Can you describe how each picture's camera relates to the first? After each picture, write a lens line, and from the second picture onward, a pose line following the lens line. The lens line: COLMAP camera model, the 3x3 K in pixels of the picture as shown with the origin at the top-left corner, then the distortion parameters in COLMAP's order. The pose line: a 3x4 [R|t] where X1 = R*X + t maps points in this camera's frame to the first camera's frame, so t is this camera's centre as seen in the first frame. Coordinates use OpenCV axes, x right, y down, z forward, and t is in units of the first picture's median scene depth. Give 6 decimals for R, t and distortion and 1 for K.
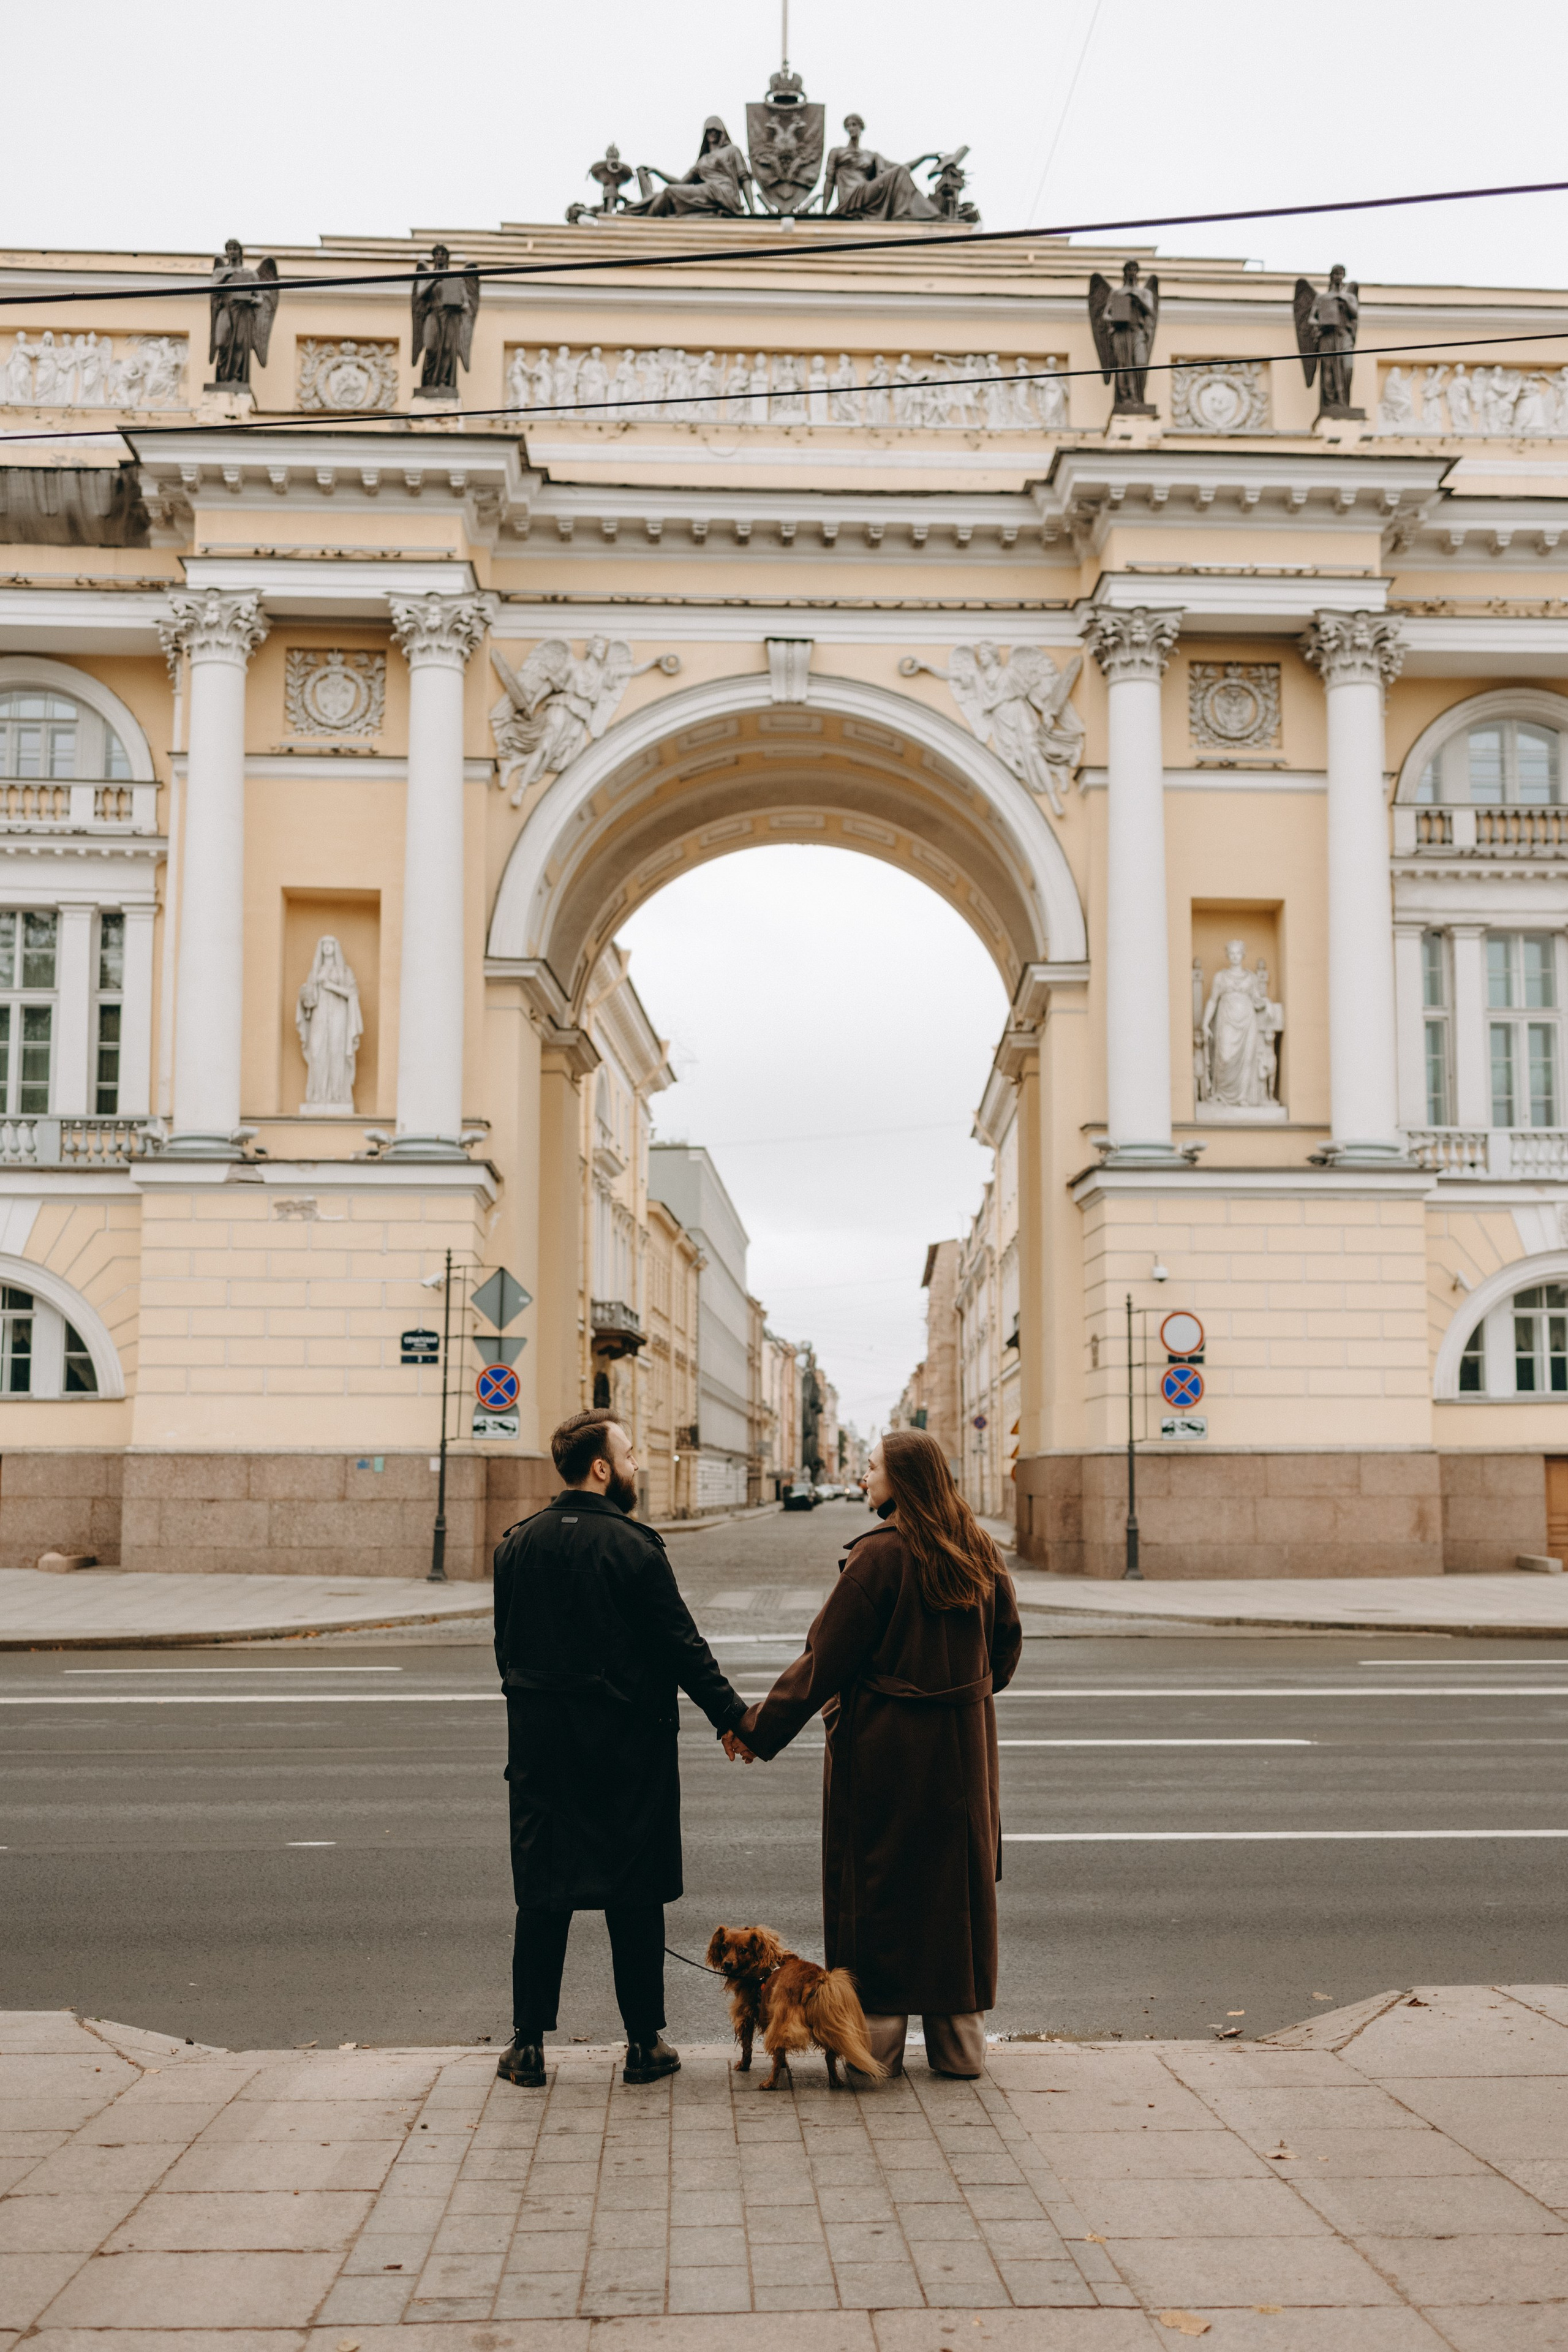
lens RADIAL K [[2539.4, 0, 829.9], [0, 2539.4, 1163.5], [0, 0, 1]] dist [0.007074, 0.000000]
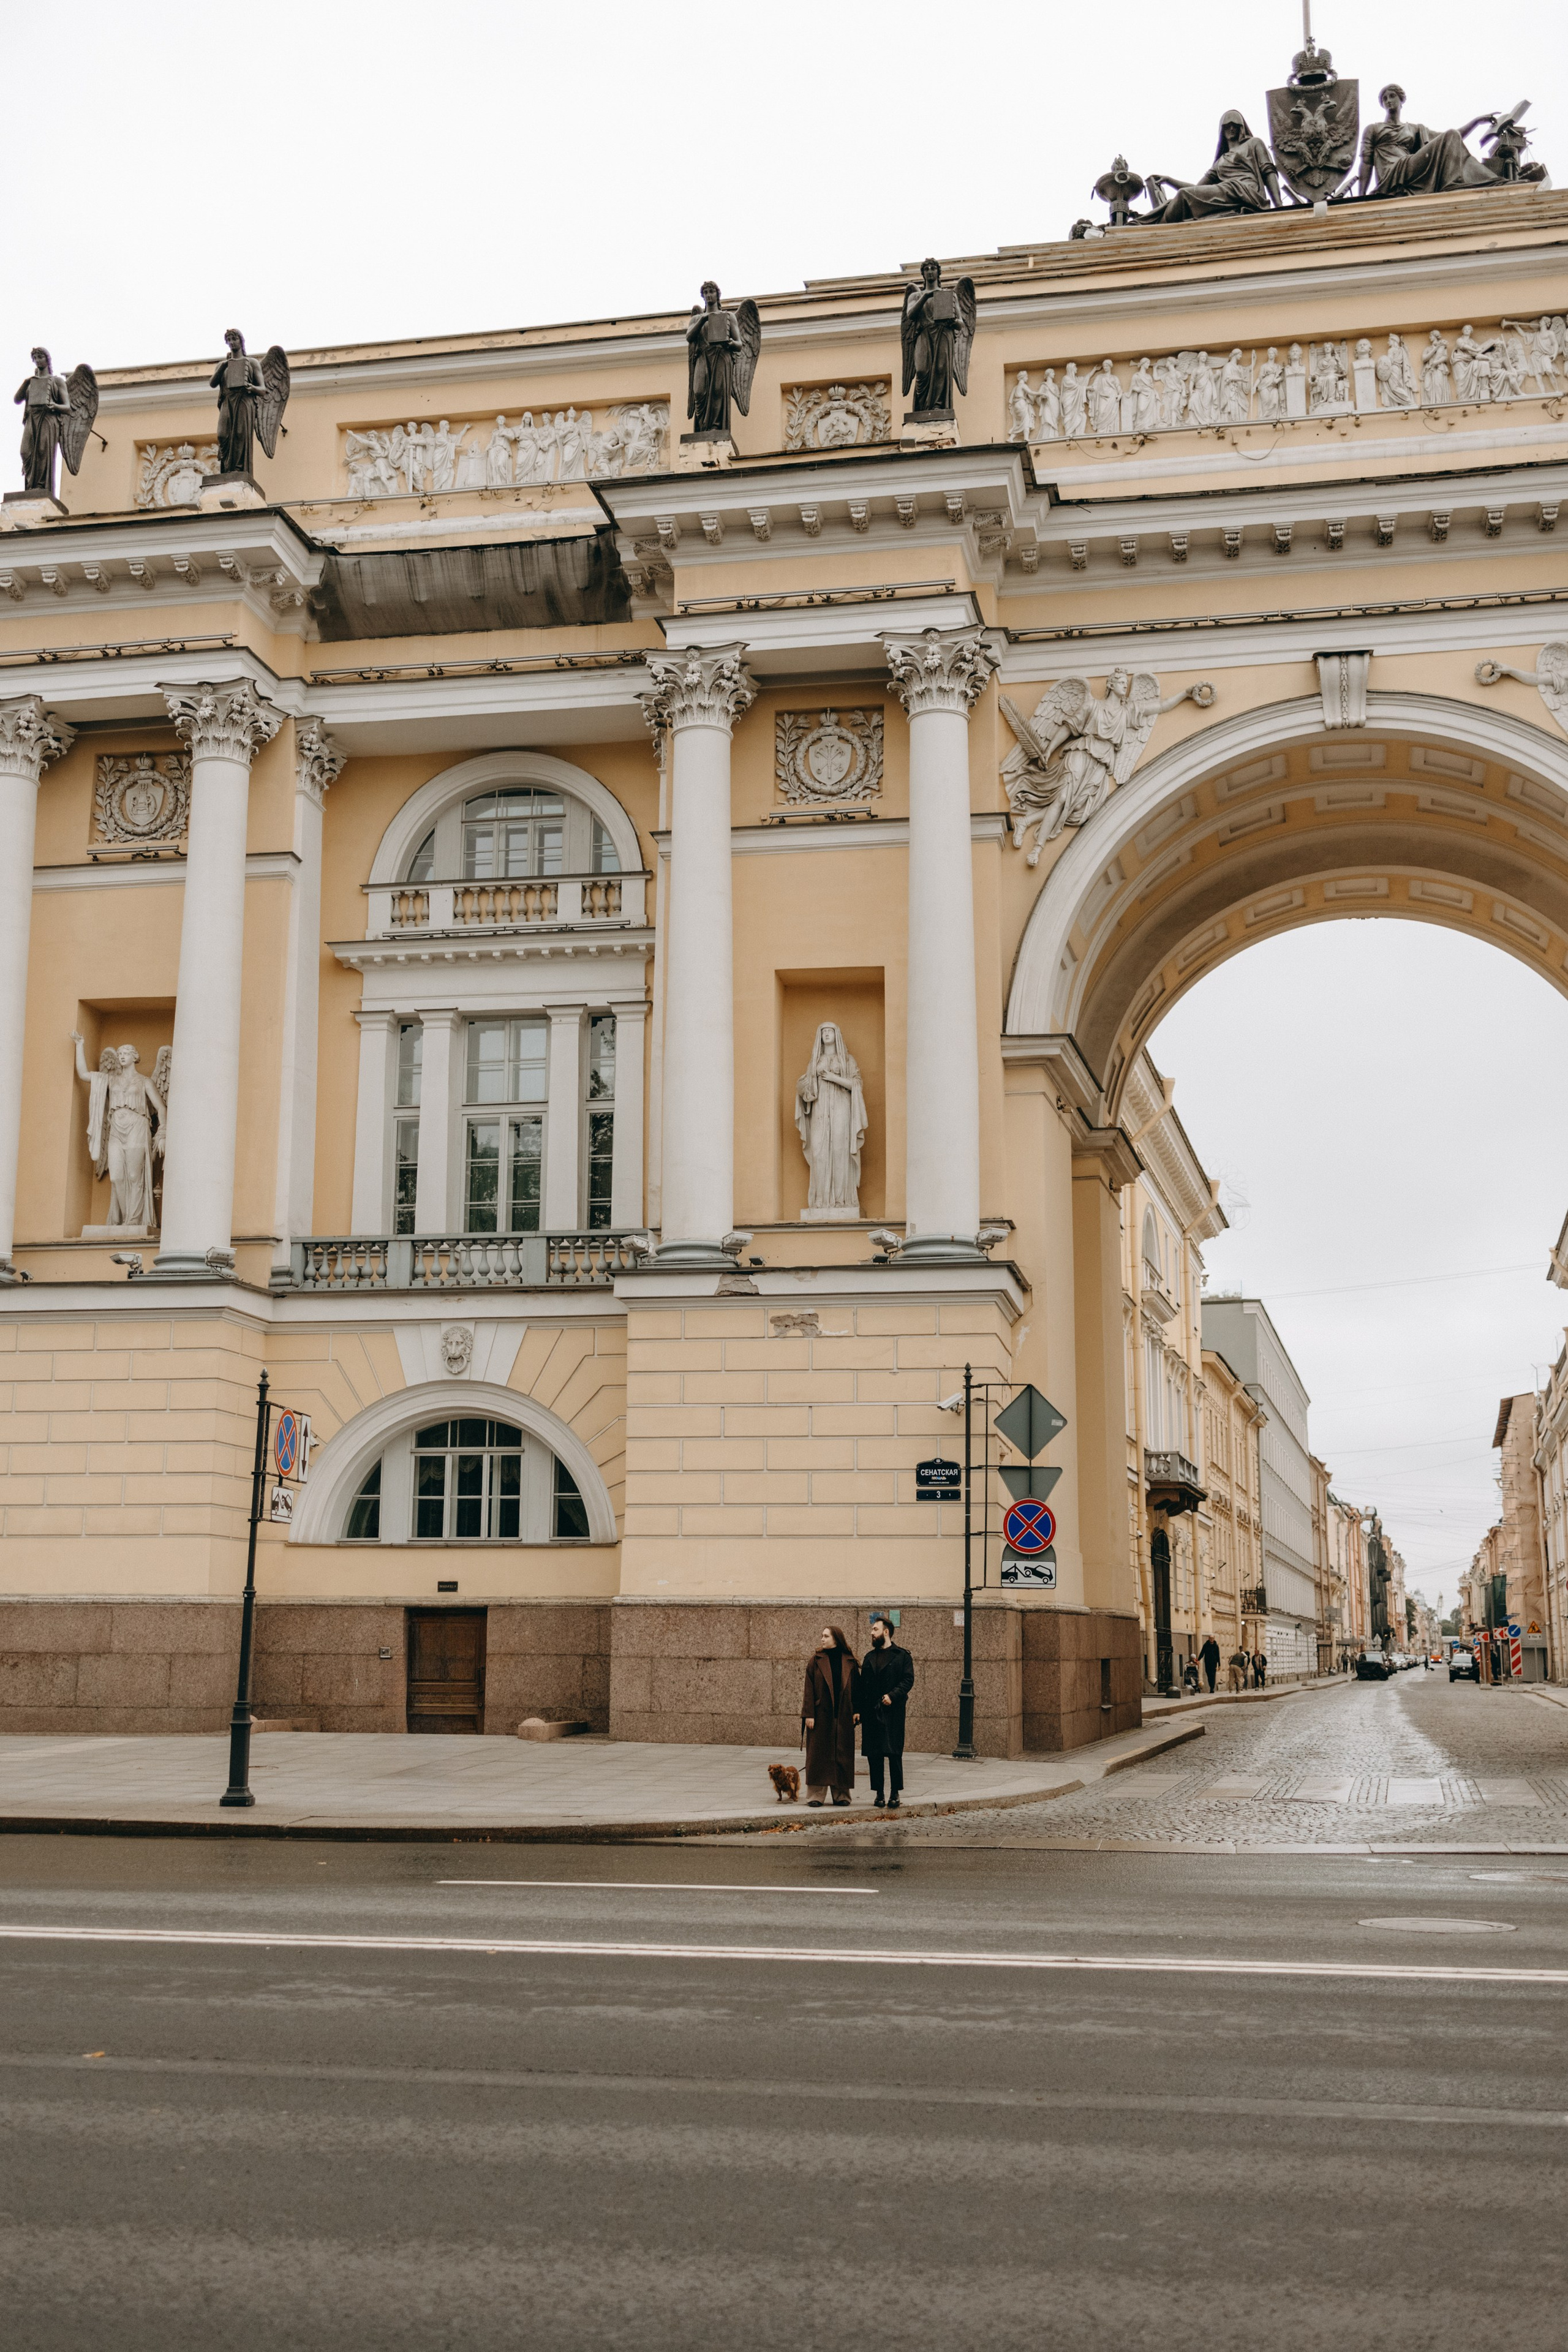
lens RADIAL K [[2380.1, 0, 779.8], [0, 2380.1, 1179.3], [0, 0, 1]] dist [0.010236, 0.000000]
pose [[0.969459, -0.041030, -0.241797, -0.013267], [0.023913, 0.997023, -0.073308, 0.026448], [0.244085, 0.065287, 0.967554, 0.186336]]
